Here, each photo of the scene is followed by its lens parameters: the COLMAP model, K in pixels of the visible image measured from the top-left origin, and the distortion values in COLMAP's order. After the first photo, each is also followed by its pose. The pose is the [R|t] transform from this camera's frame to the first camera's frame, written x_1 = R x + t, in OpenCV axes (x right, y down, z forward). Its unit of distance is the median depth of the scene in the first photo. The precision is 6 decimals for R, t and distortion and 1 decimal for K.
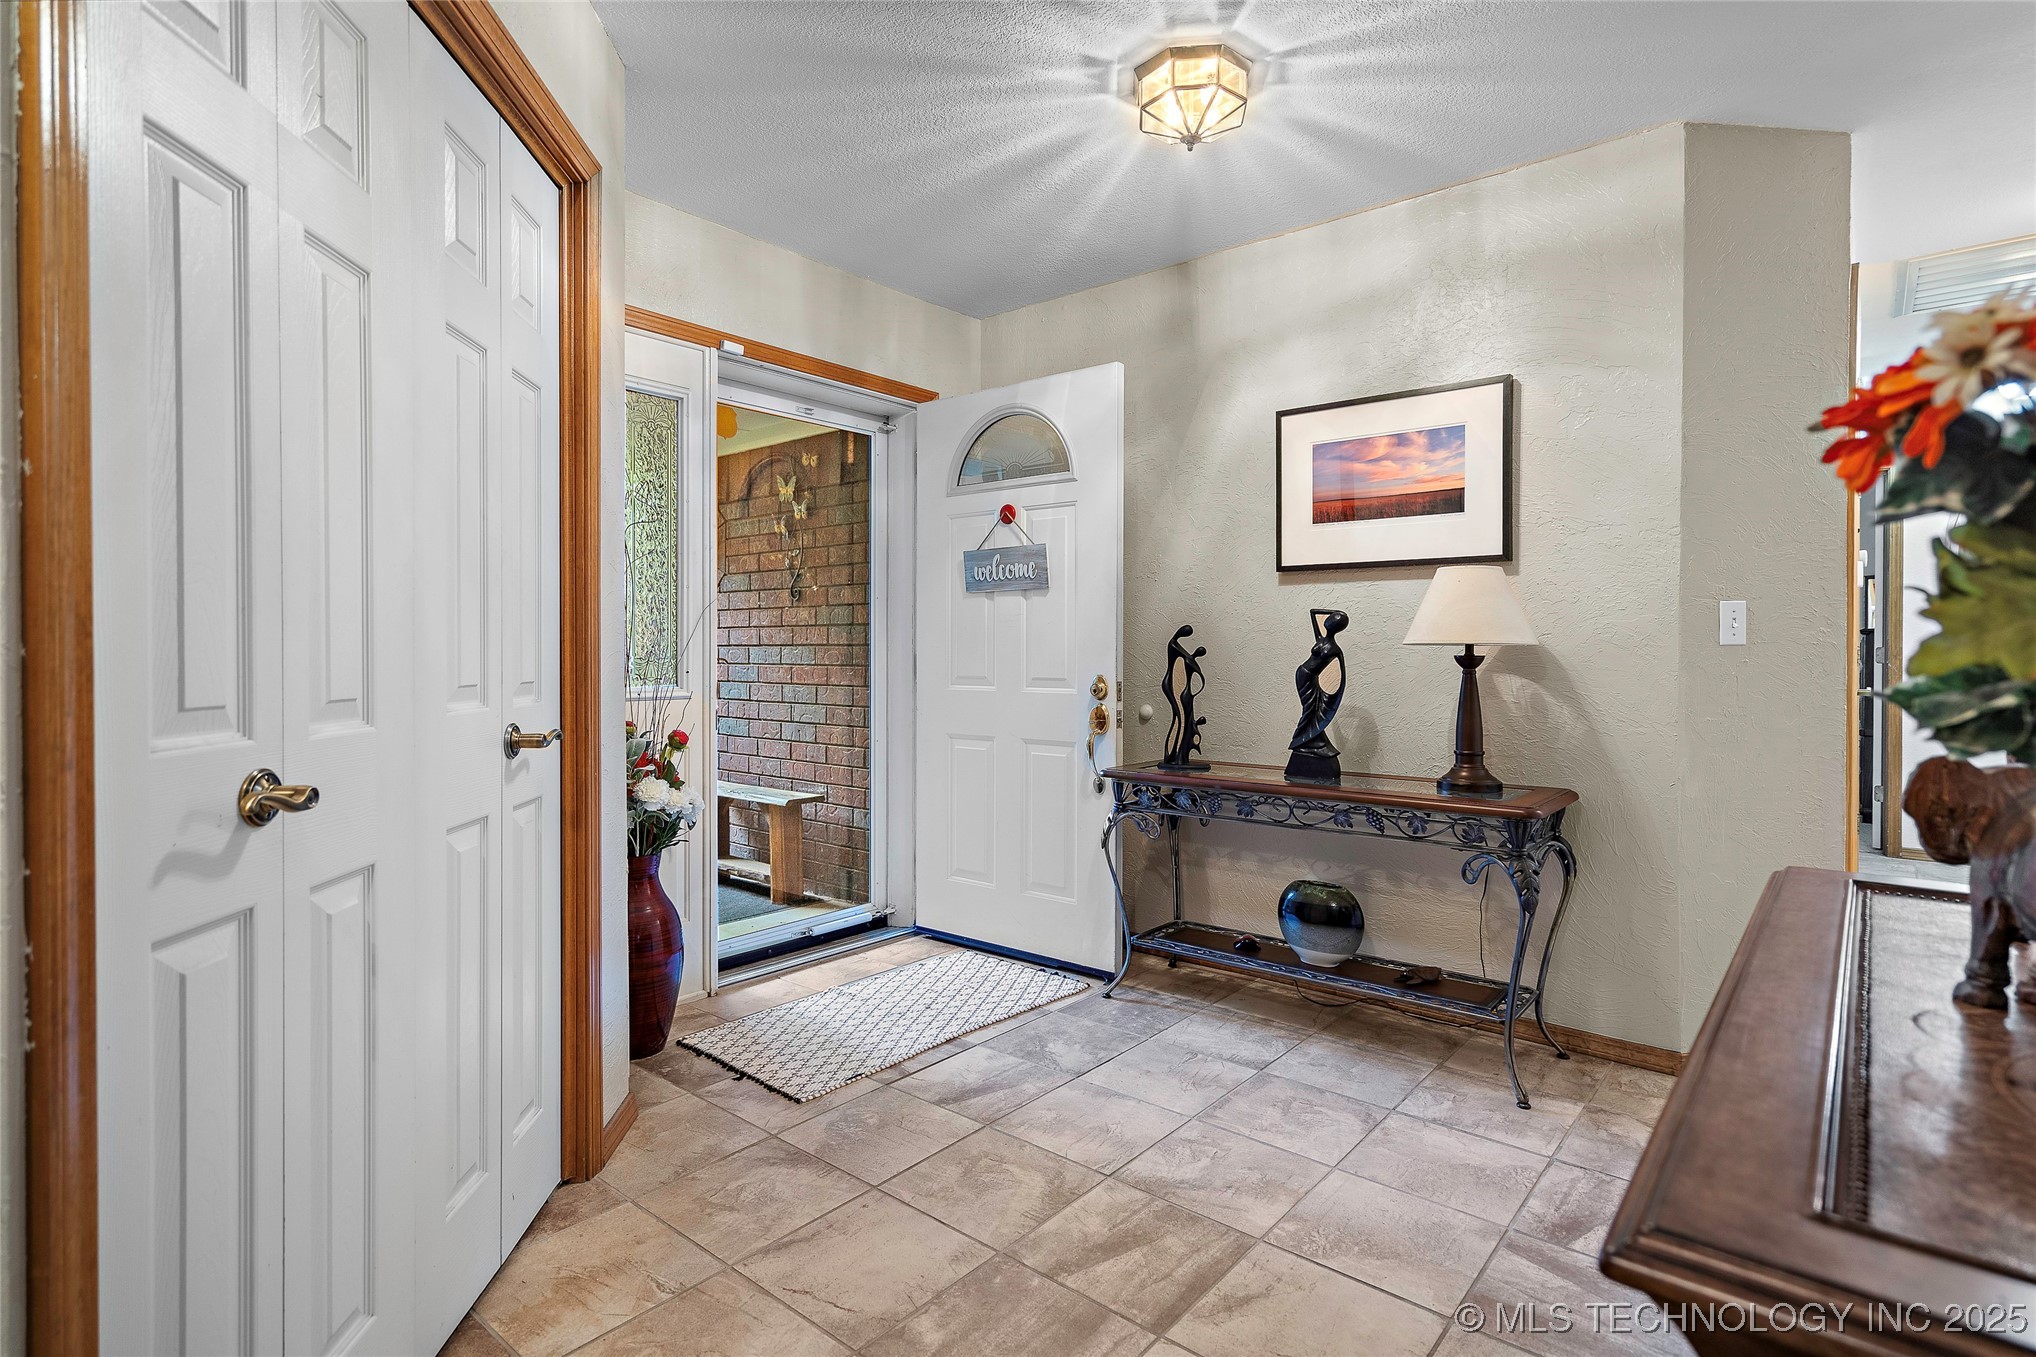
lens RADIAL K [[991.5, 0, 1018.0], [0, 991.5, 678.5], [0, 0, 1]] dist [-0.001820, 0.007970]
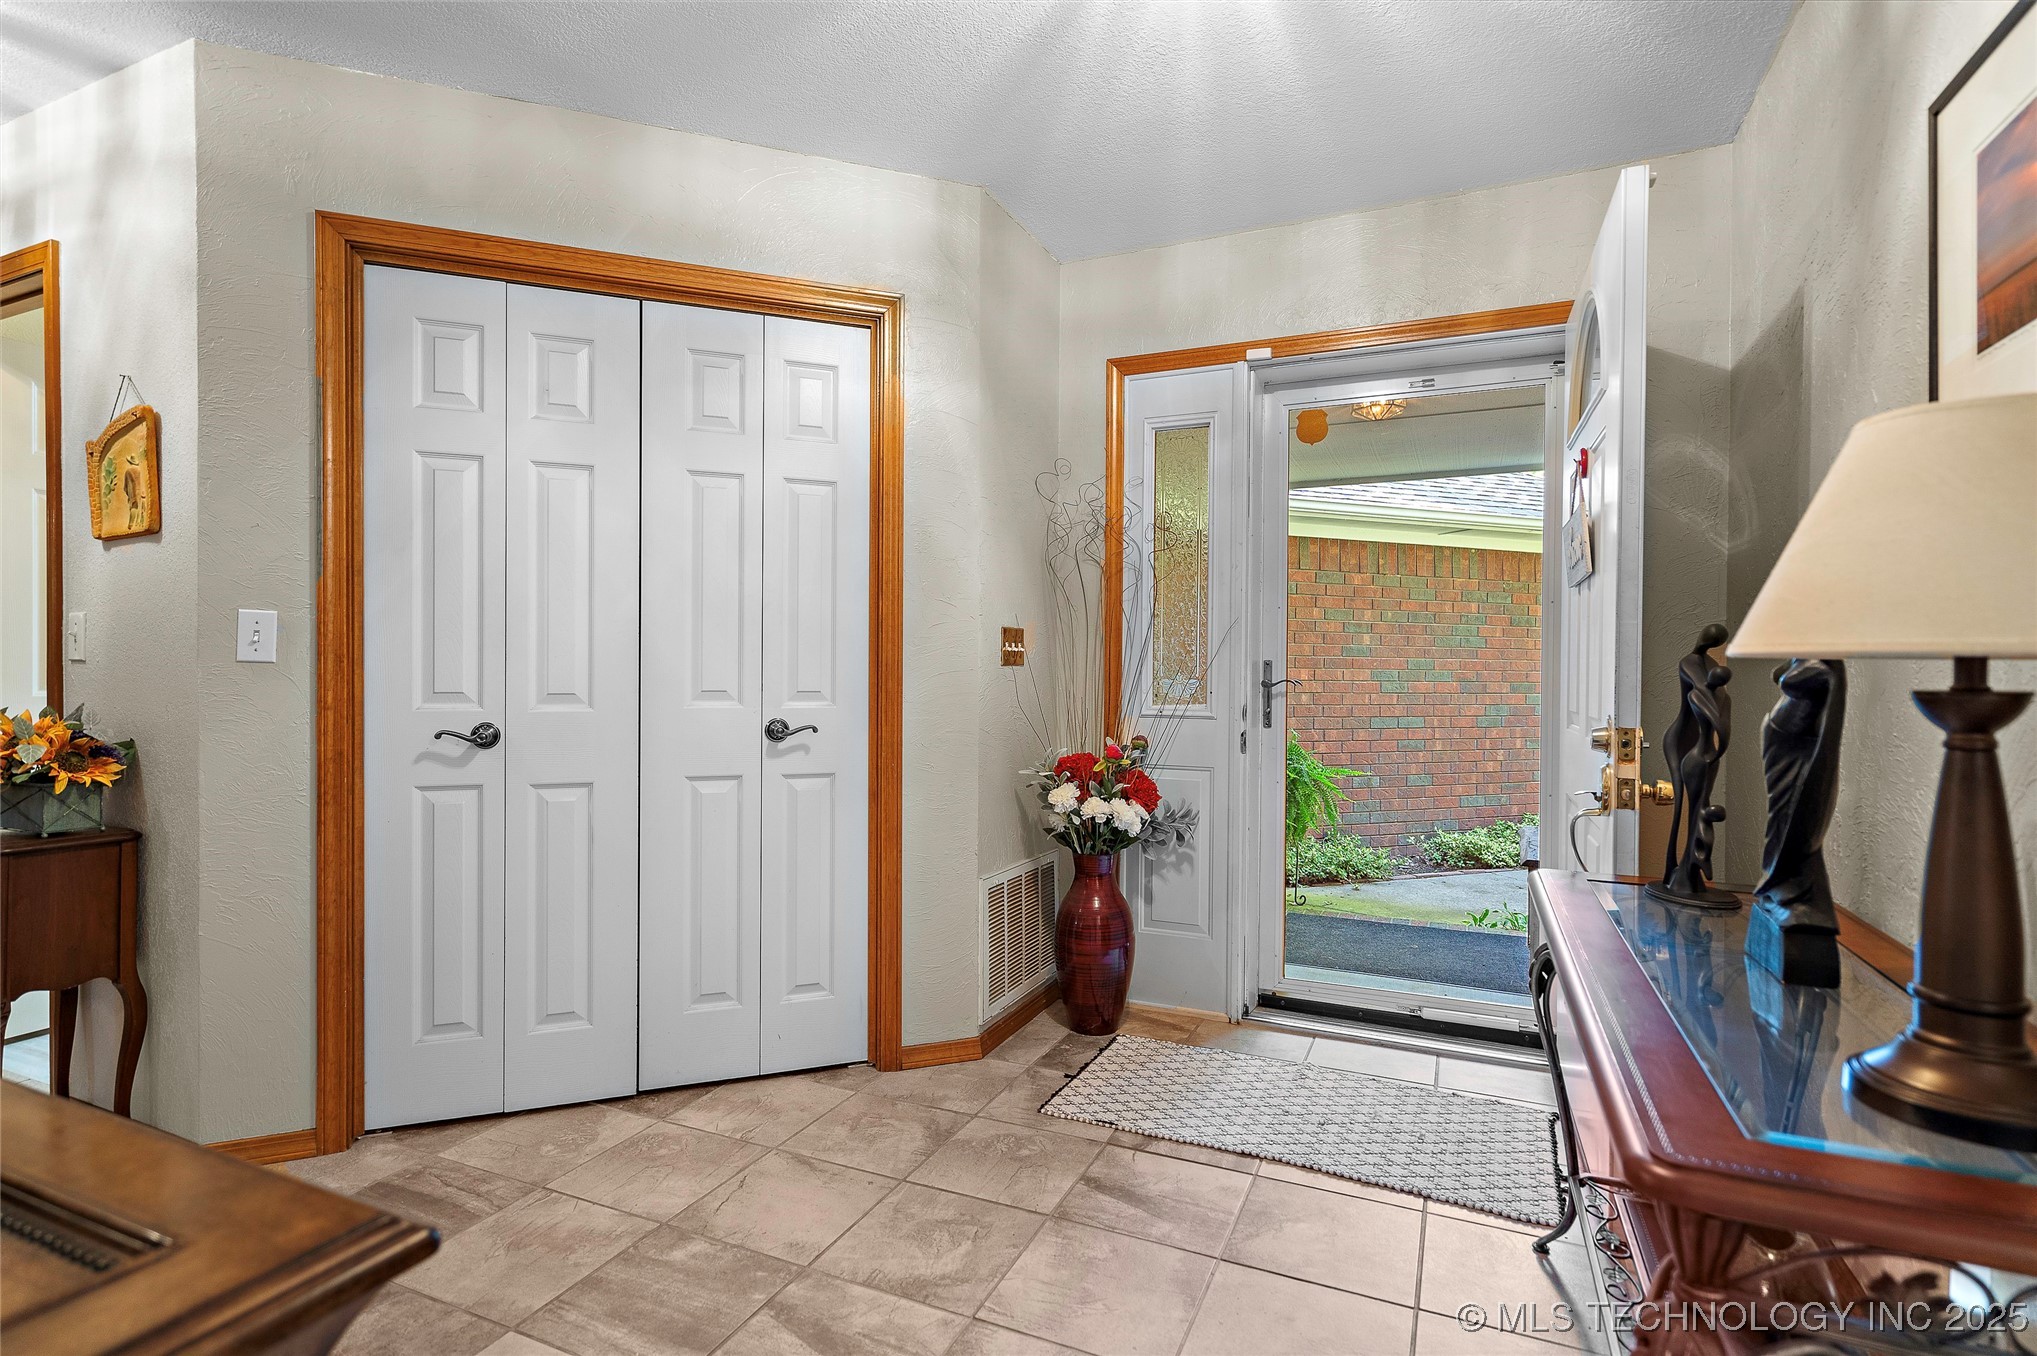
lens RADIAL K [[992.0, 0, 1018.5], [0, 992.0, 678.0], [0, 0, 1]] dist [-0.001820, 0.007970]
pose [[0.279522, 0.010388, -0.960083, 0.670173], [-0.029189, 0.999571, 0.002318, -0.018762], [0.959695, 0.027376, 0.279706, 0.606888]]
